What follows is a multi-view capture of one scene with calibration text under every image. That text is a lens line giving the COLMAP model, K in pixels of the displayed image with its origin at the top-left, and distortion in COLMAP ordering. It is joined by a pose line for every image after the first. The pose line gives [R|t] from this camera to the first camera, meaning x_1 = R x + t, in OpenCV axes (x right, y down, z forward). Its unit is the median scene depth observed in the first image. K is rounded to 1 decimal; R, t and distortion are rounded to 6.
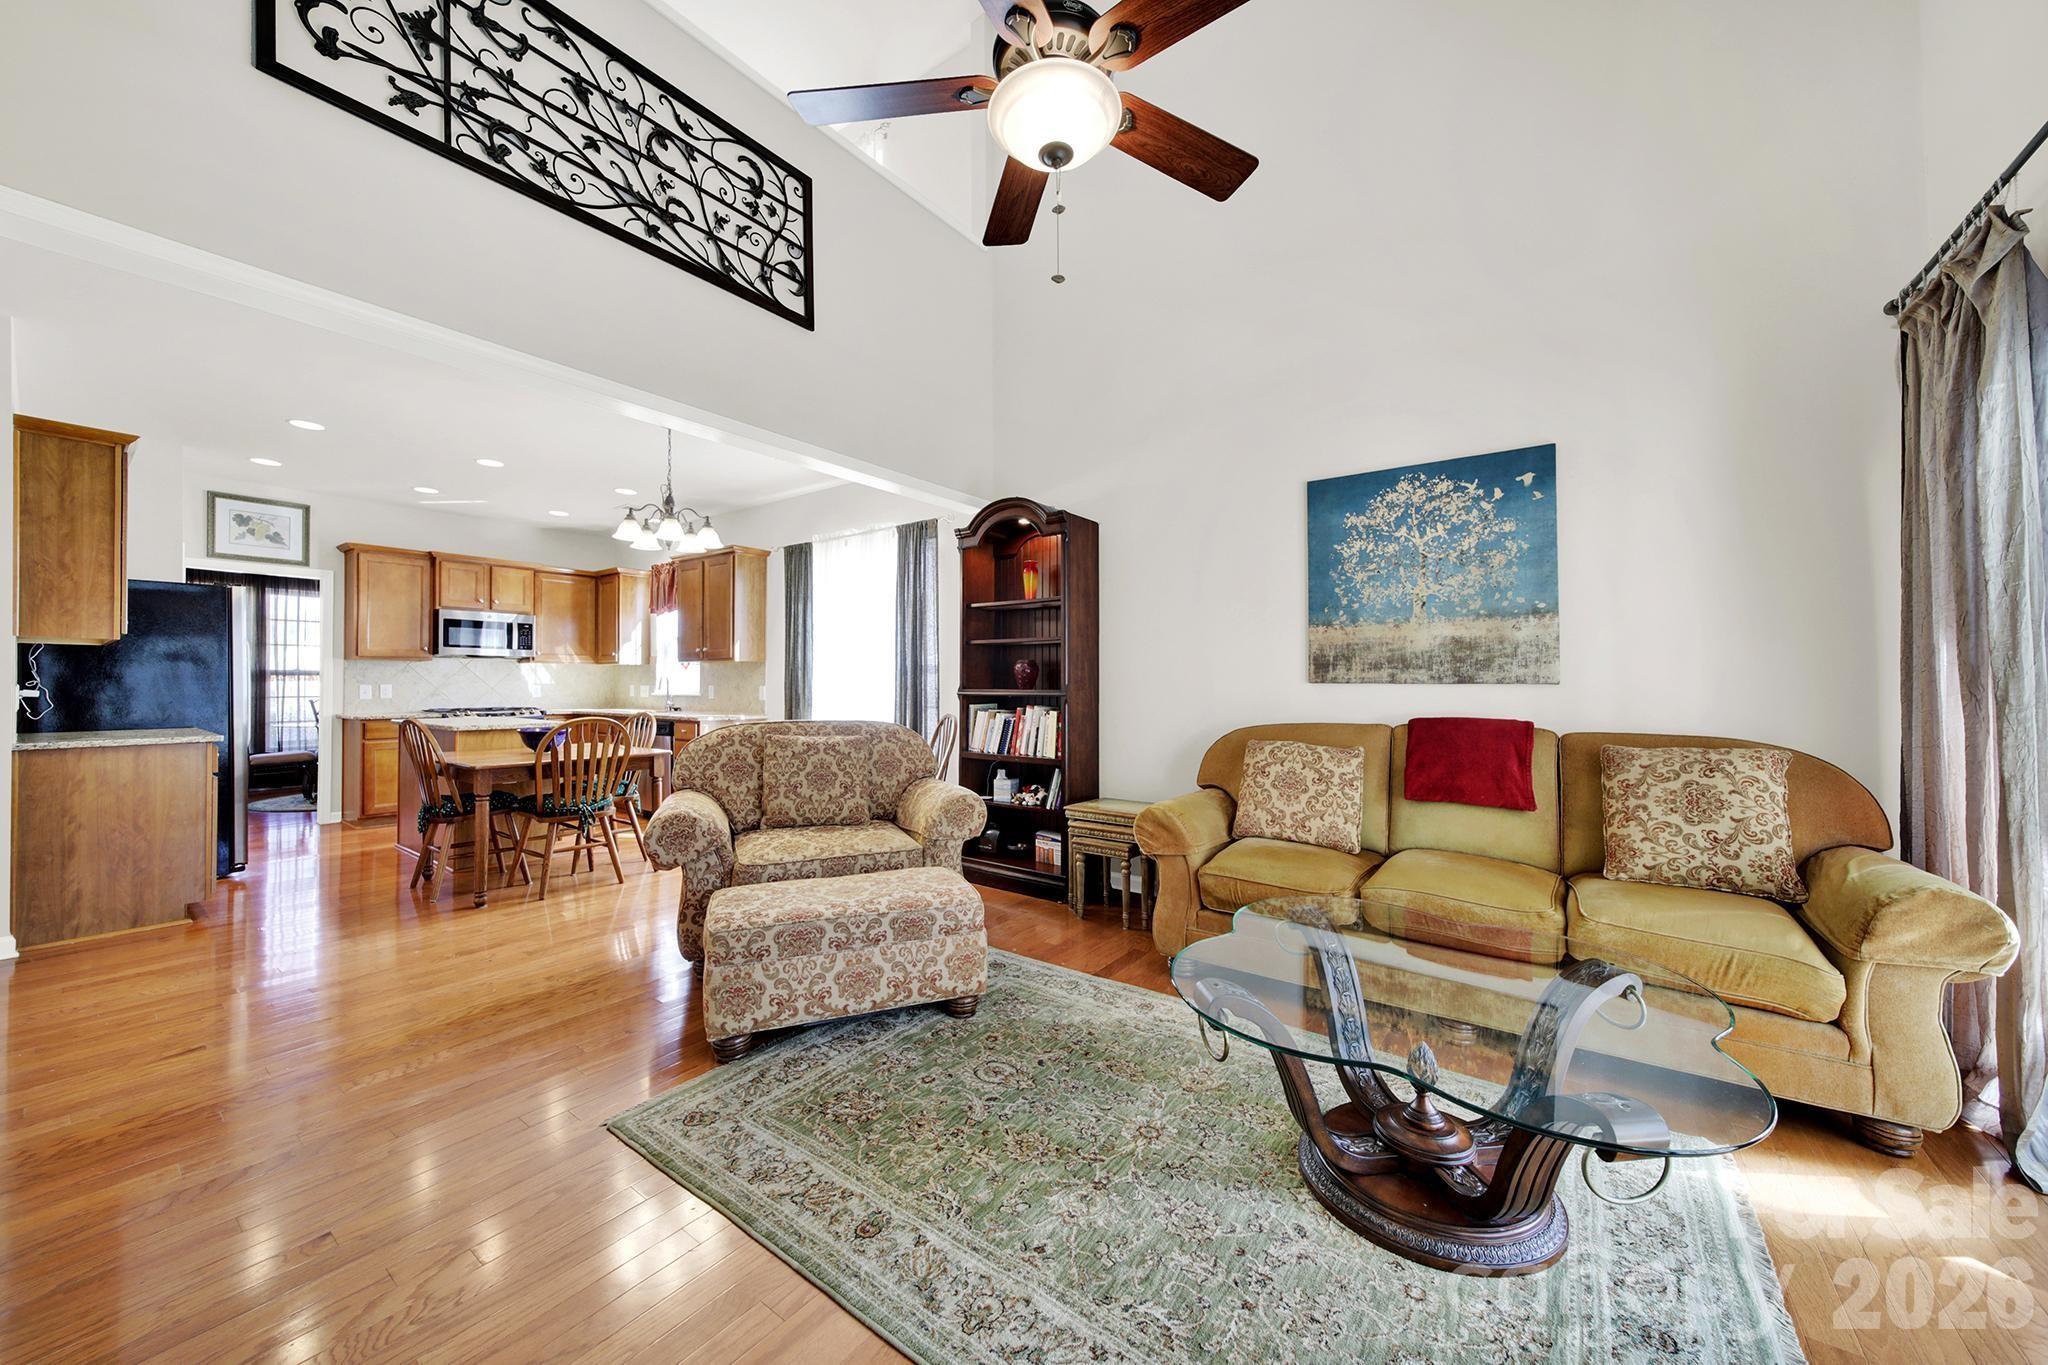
lens RADIAL K [[737.0, 0, 1020.2], [0, 737.0, 678.3], [0, 0, 1]] dist [-0.002906, -0.000121]
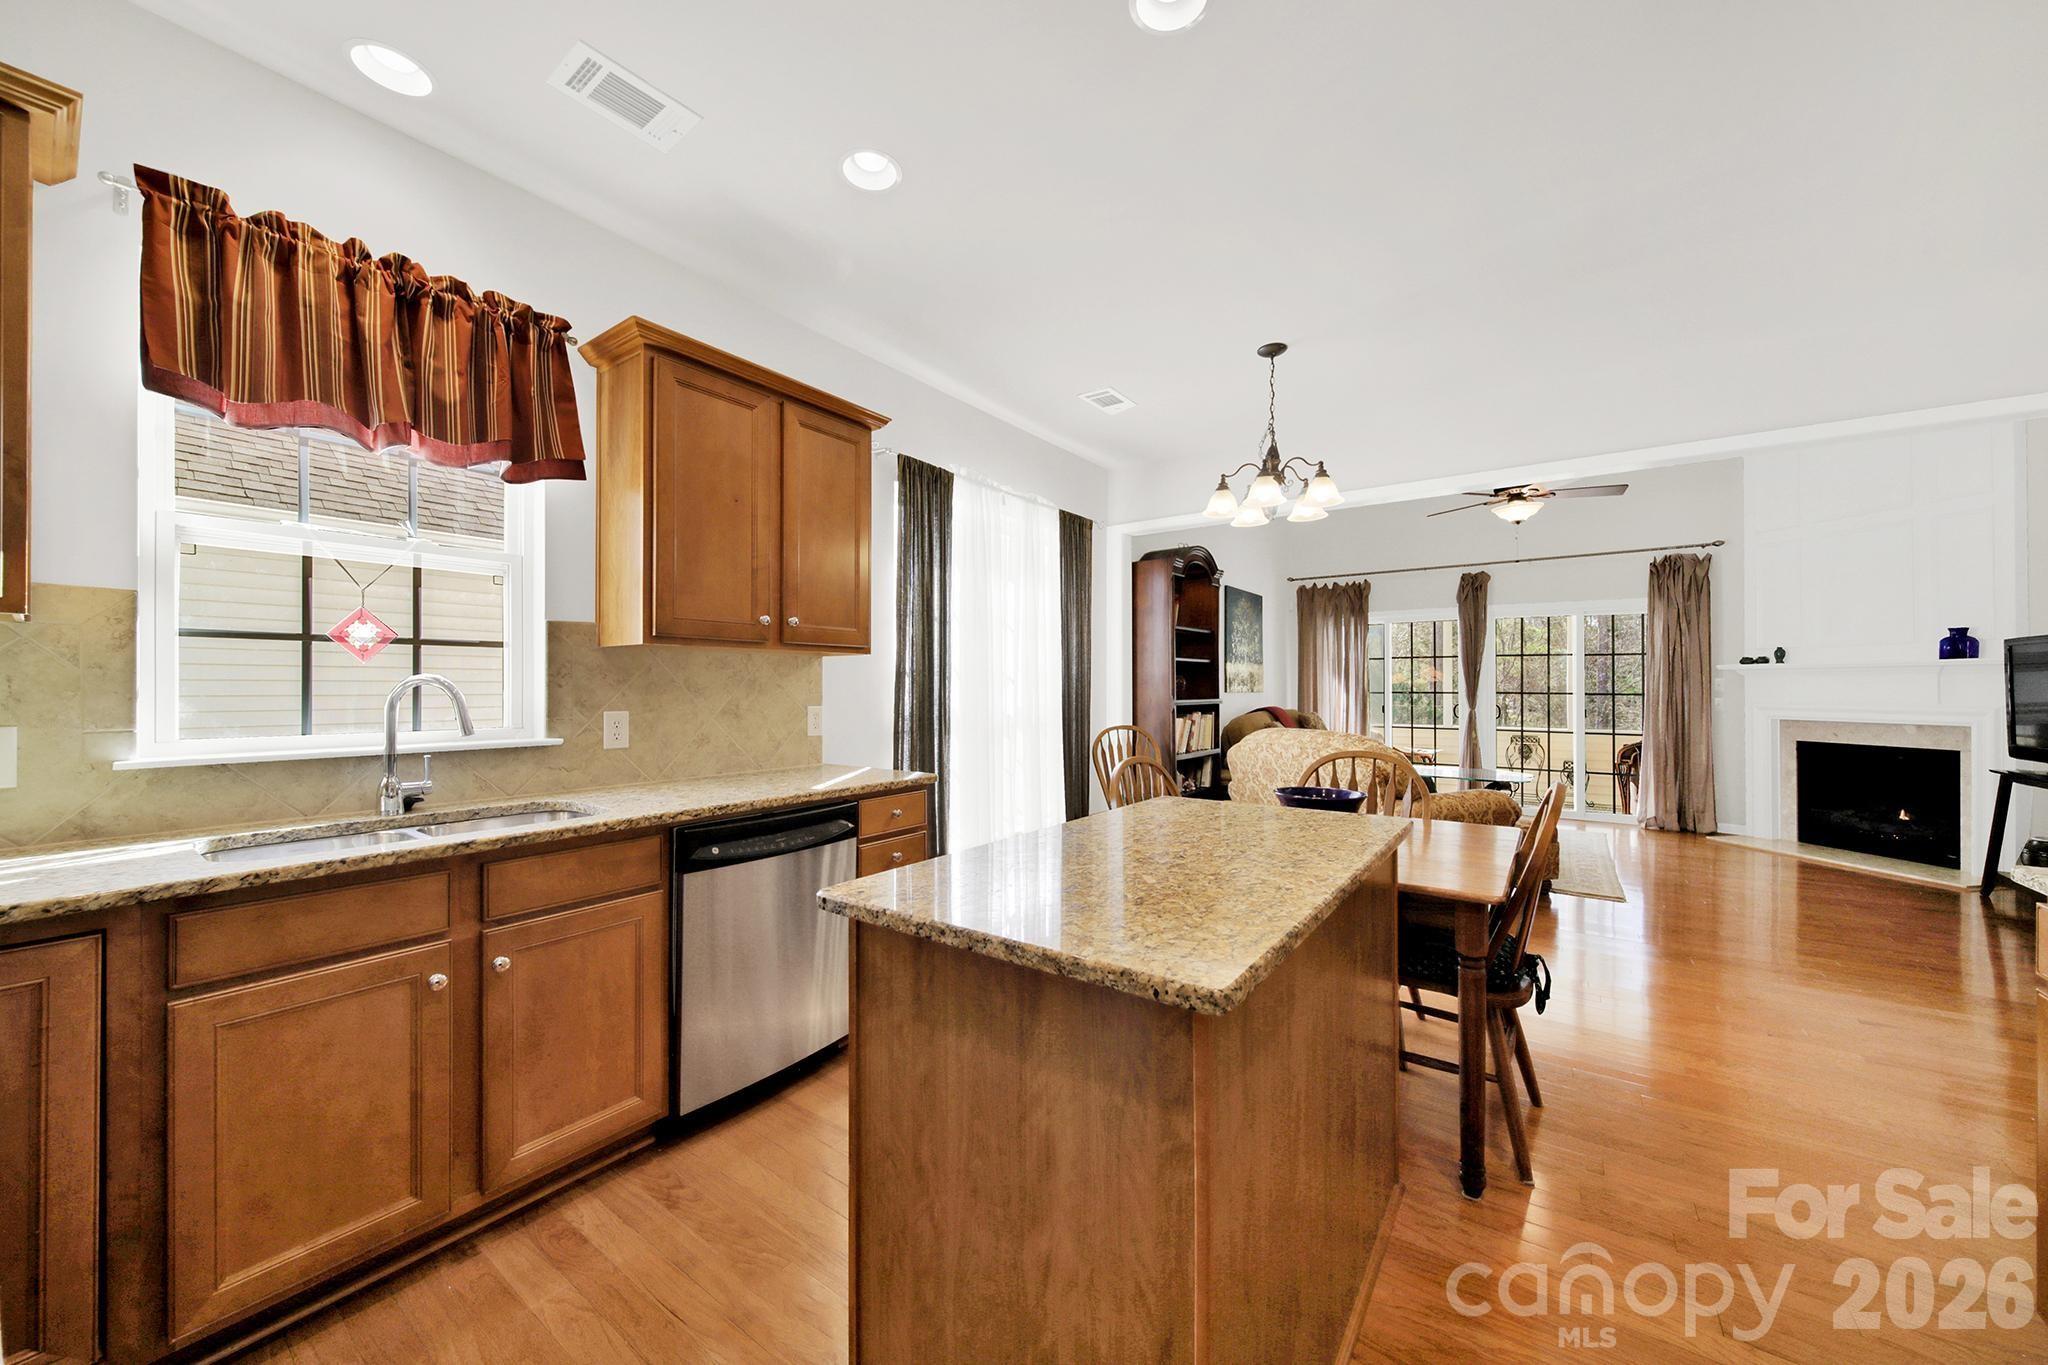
lens RADIAL K [[737.0, 0, 1020.2], [0, 737.0, 678.3], [0, 0, 1]] dist [-0.002906, -0.000121]
pose [[-0.007281, 0.011552, 0.999907, -1.537570], [-0.006344, 0.999913, -0.011598, -0.004915], [-0.999953, -0.006428, -0.007207, 1.590735]]
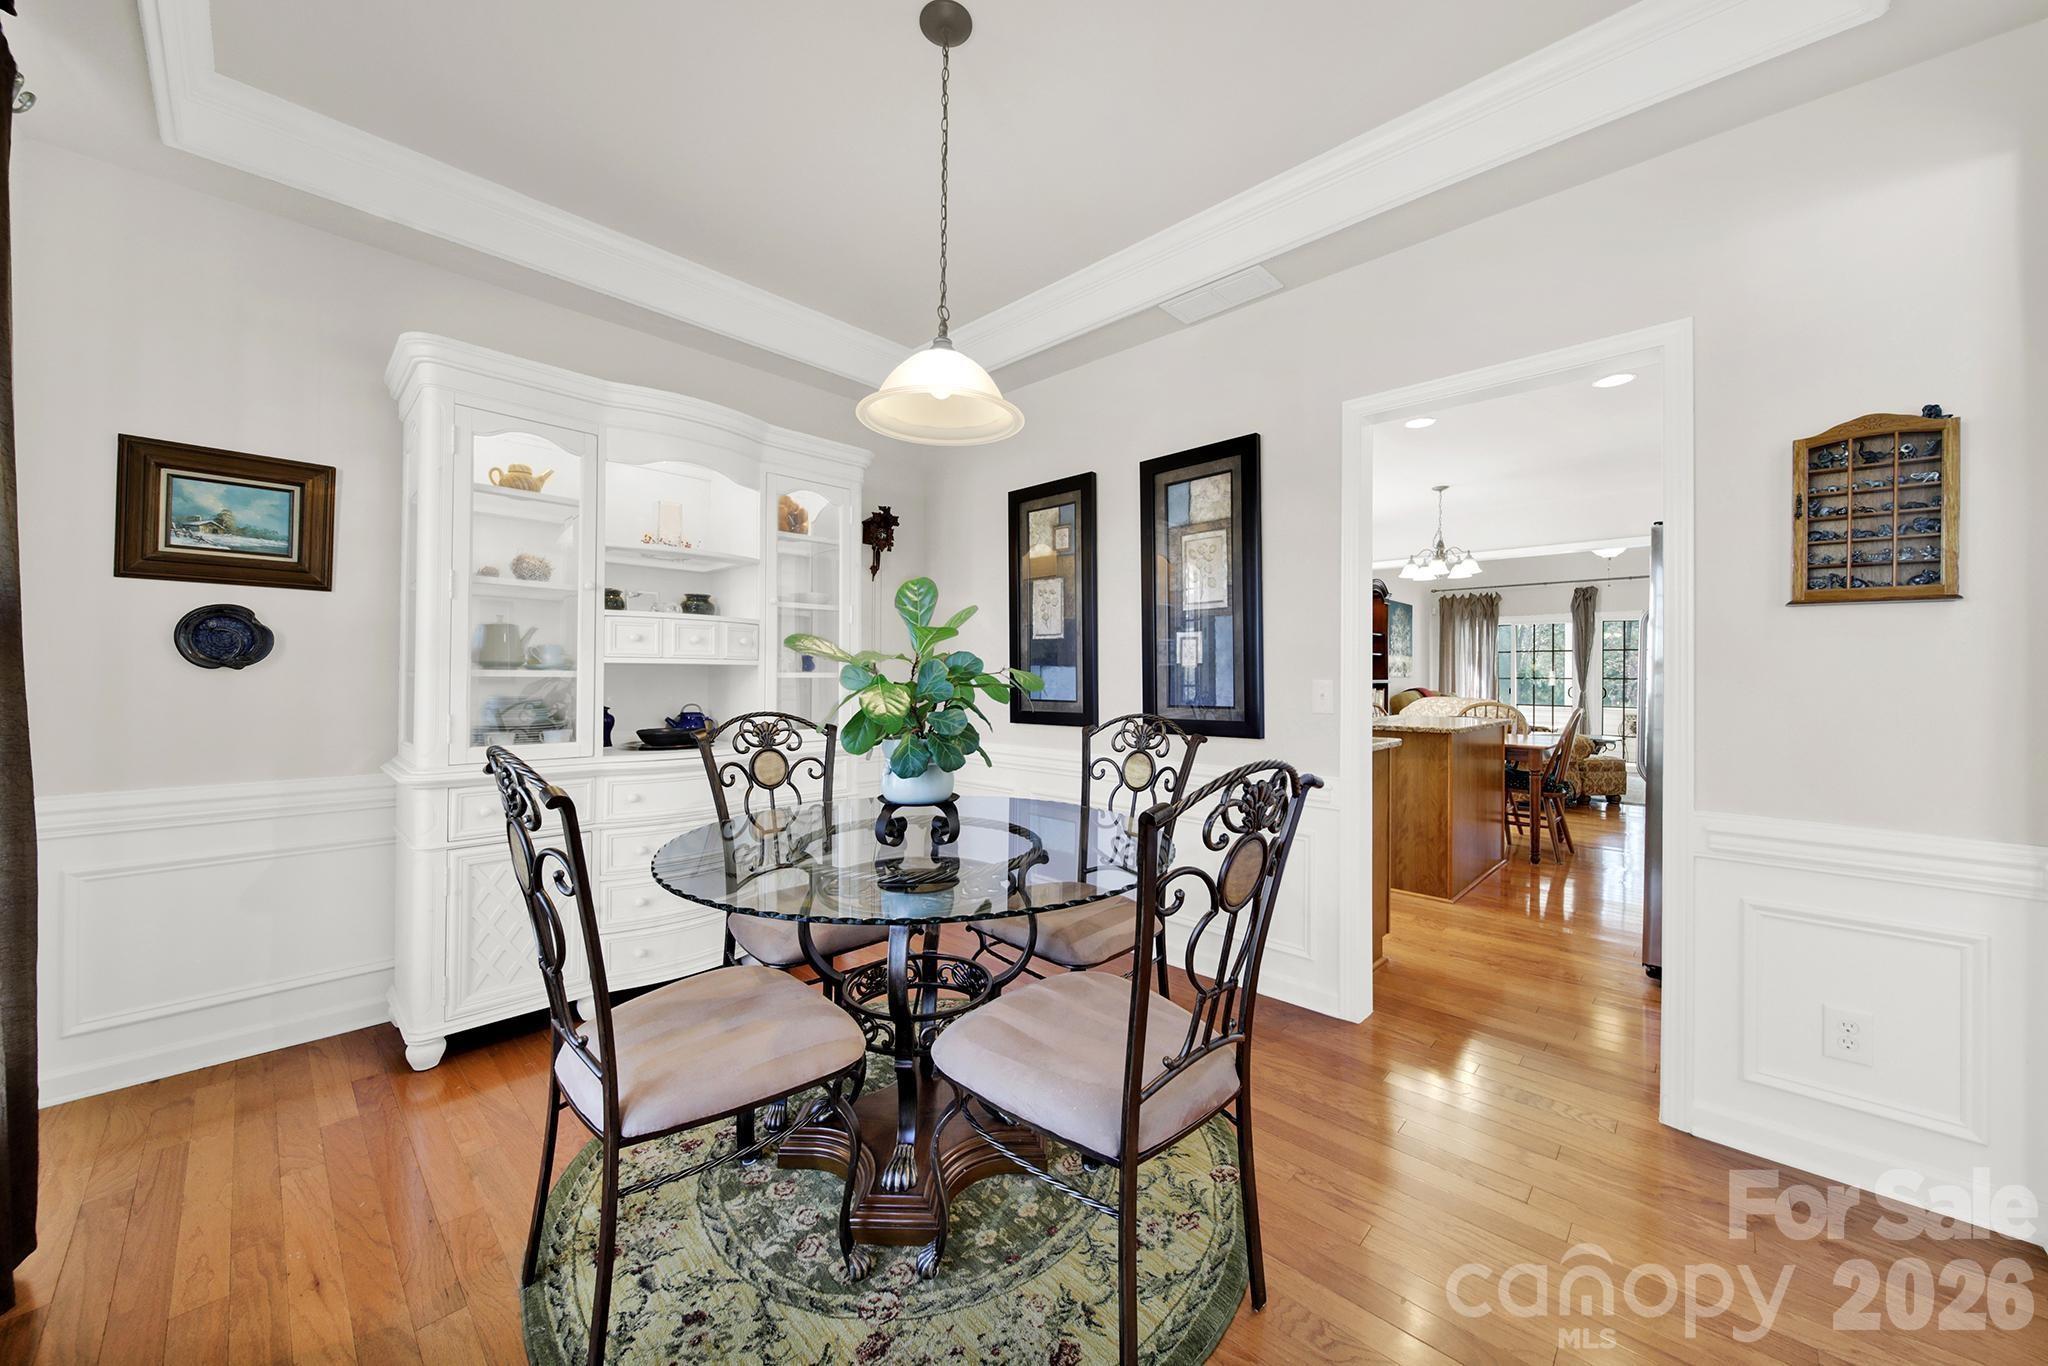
lens RADIAL K [[744.7, 0, 1005.2], [0, 744.7, 673.4], [0, 0, 1]] dist [-0.005355, 0.000165]
pose [[0.140089, 0.006211, 0.990119, -2.497160], [-0.010480, 0.999934, -0.004790, 0.022040], [-0.990083, -0.009705, 0.140145, 2.037797]]
